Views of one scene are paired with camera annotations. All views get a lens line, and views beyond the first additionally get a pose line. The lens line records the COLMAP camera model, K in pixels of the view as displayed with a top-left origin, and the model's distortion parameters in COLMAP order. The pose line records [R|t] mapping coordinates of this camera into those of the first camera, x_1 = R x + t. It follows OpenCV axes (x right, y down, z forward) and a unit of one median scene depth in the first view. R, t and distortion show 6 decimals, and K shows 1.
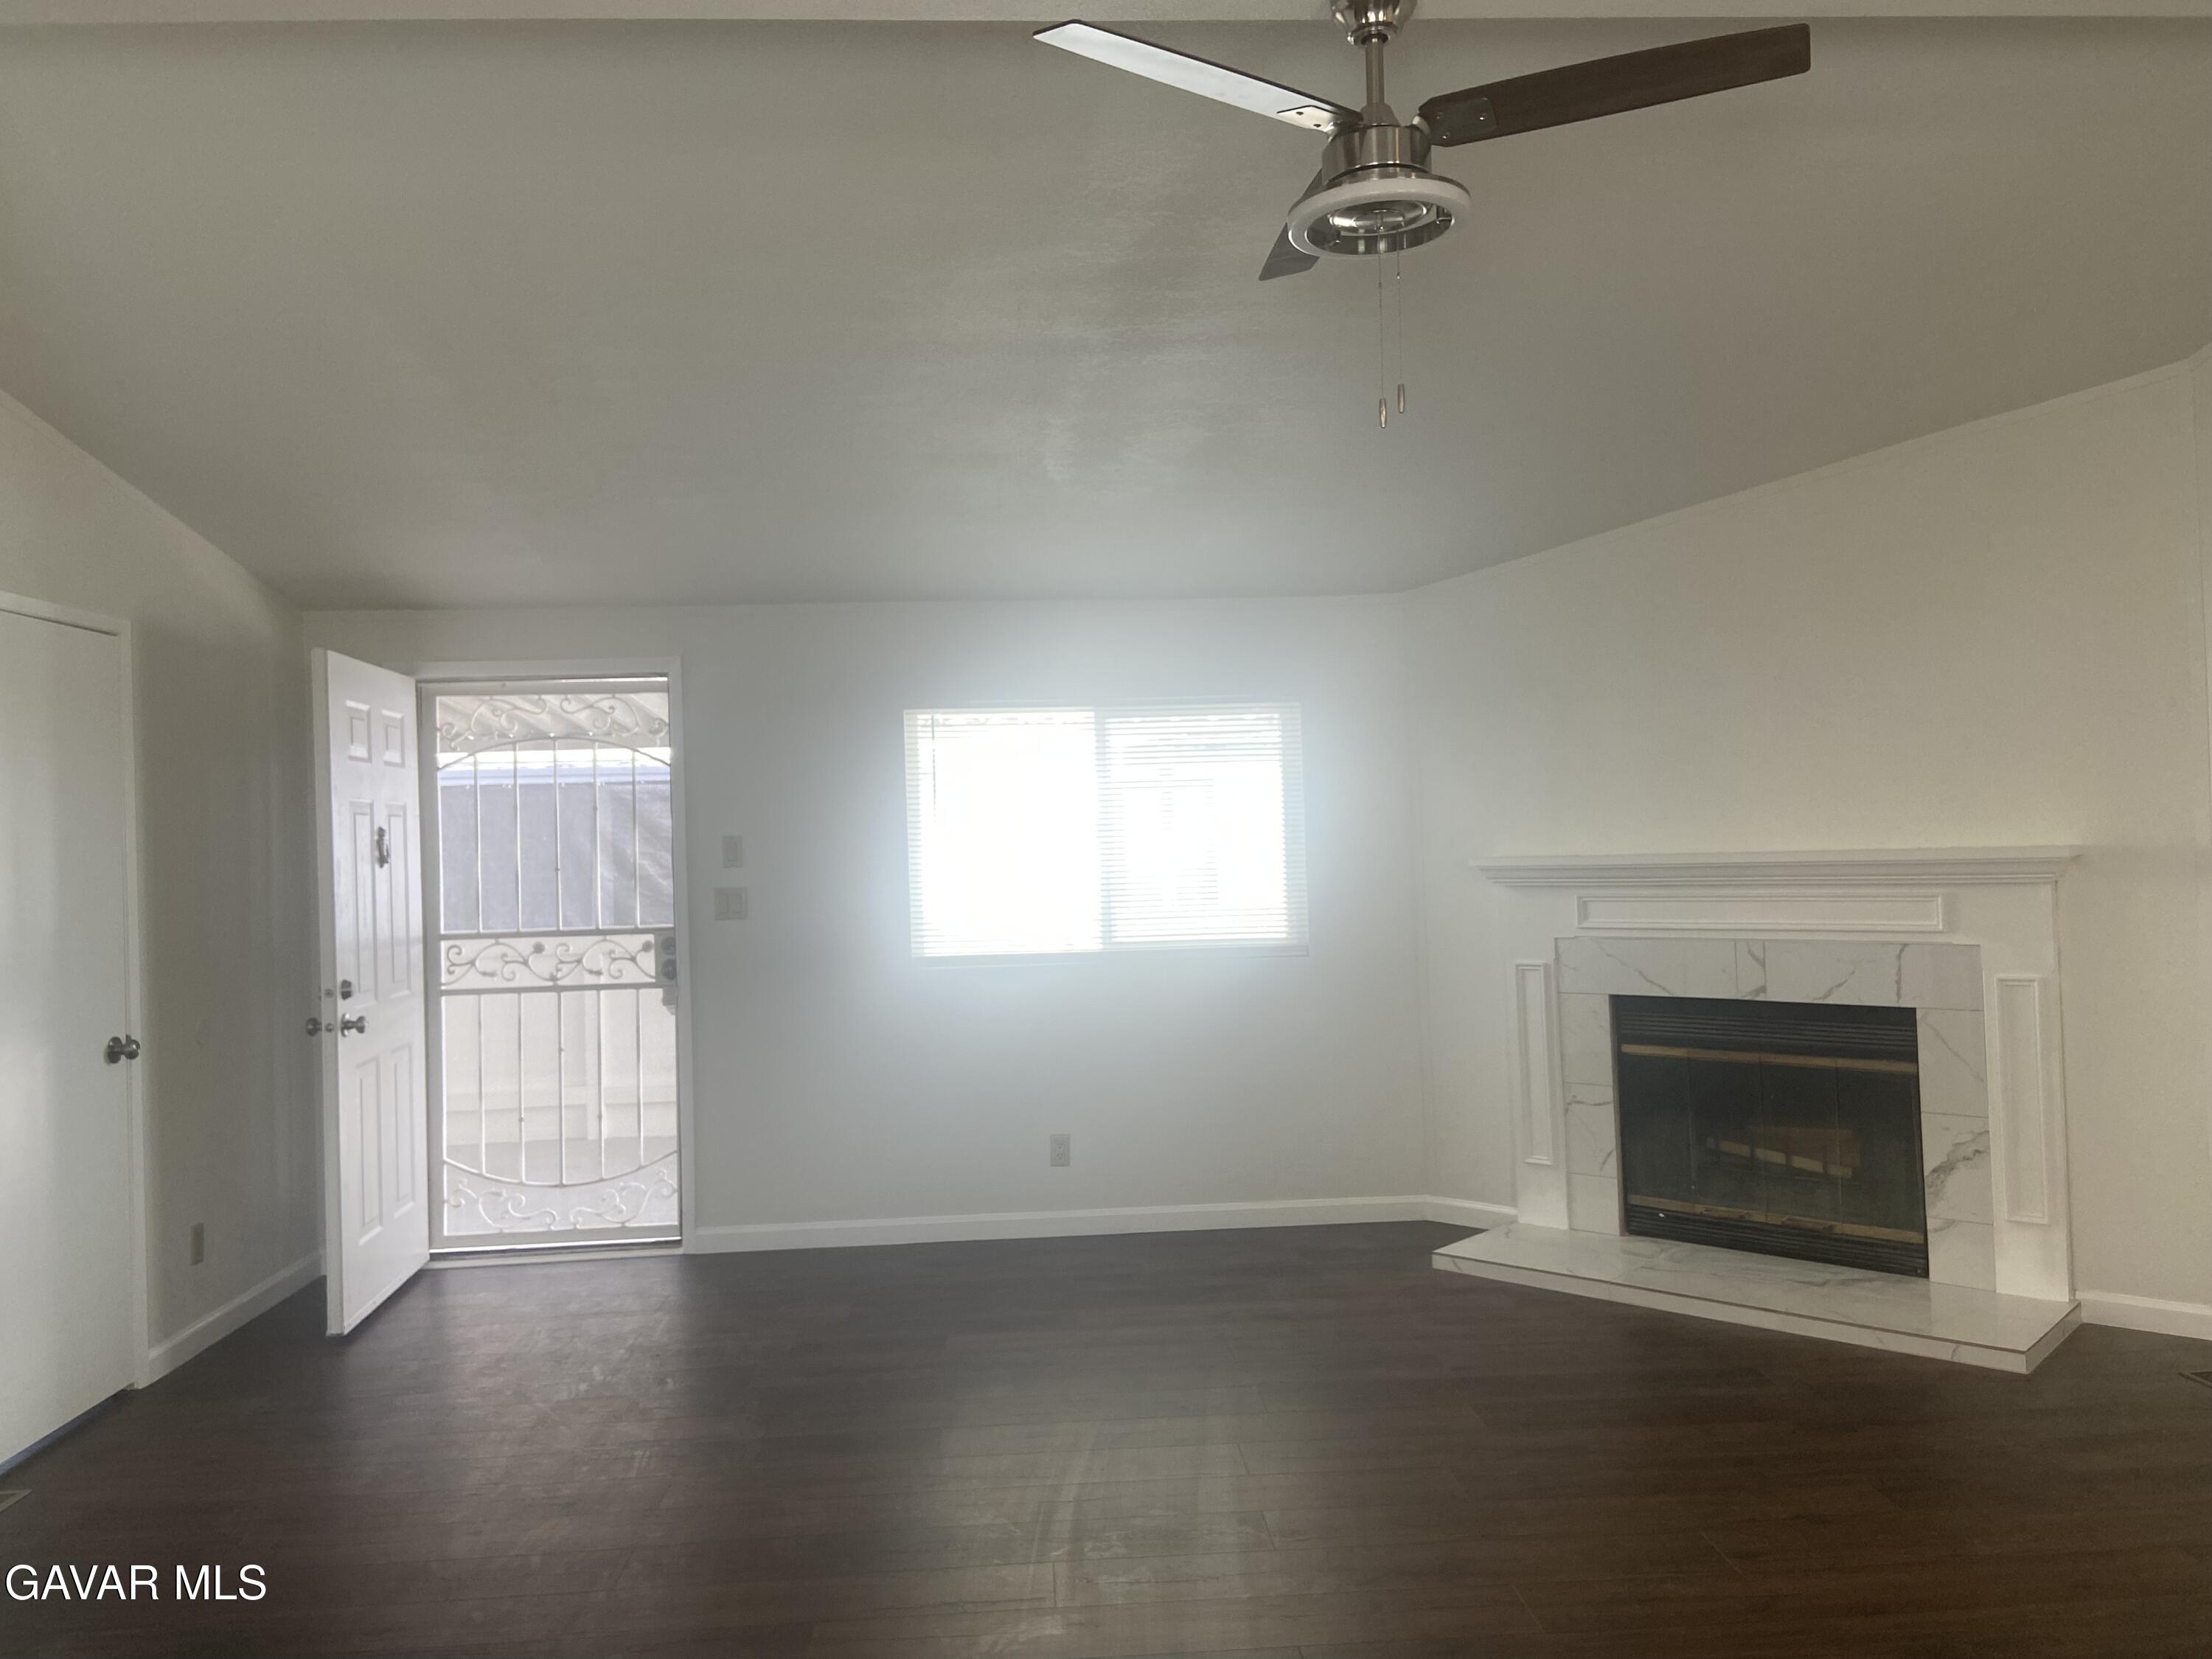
lens RADIAL K [[1674.1, 0, 1101.8], [0, 1674.1, 839.2], [0, 0, 1]] dist [0.120633, -0.114178]
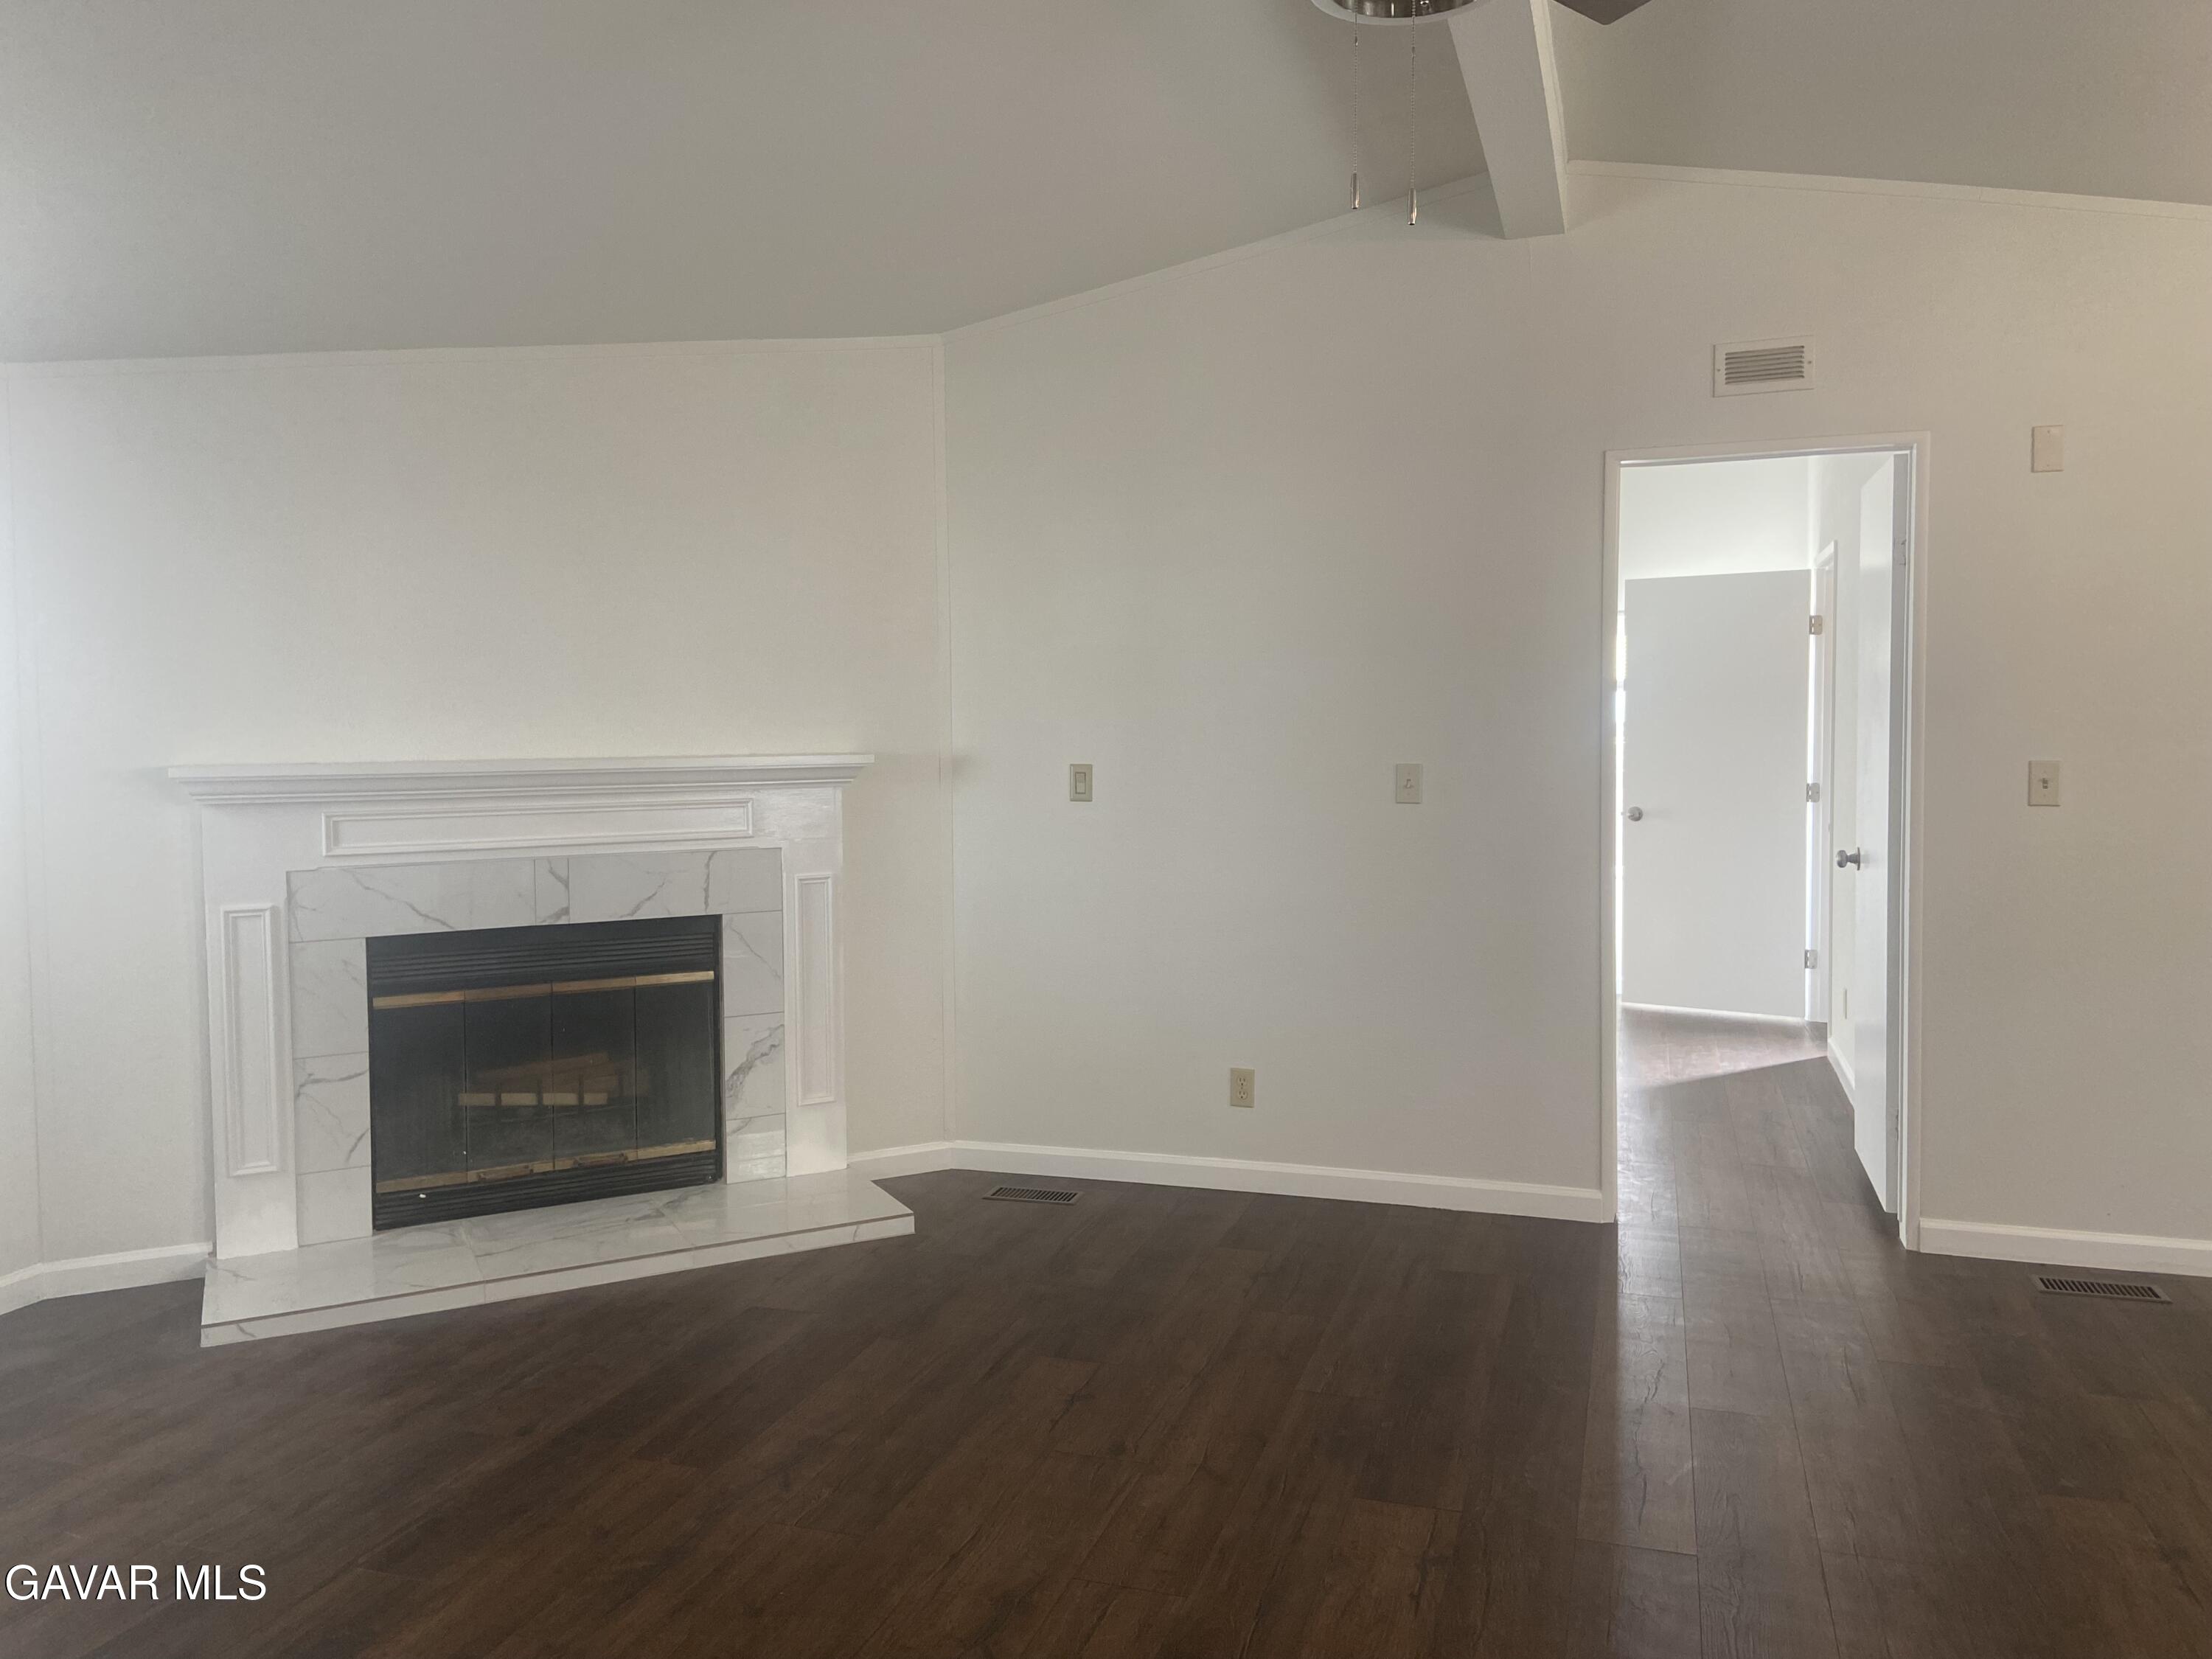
lens RADIAL K [[1674.1, 0, 1096.3], [0, 1674.1, 811.2], [0, 0, 1]] dist [0.120633, -0.114178]
pose [[0.376883, -0.020198, 0.926041, -0.331857], [0.001396, 0.999773, 0.021238, 0.016637], [-0.926260, -0.006712, 0.376826, 0.401357]]
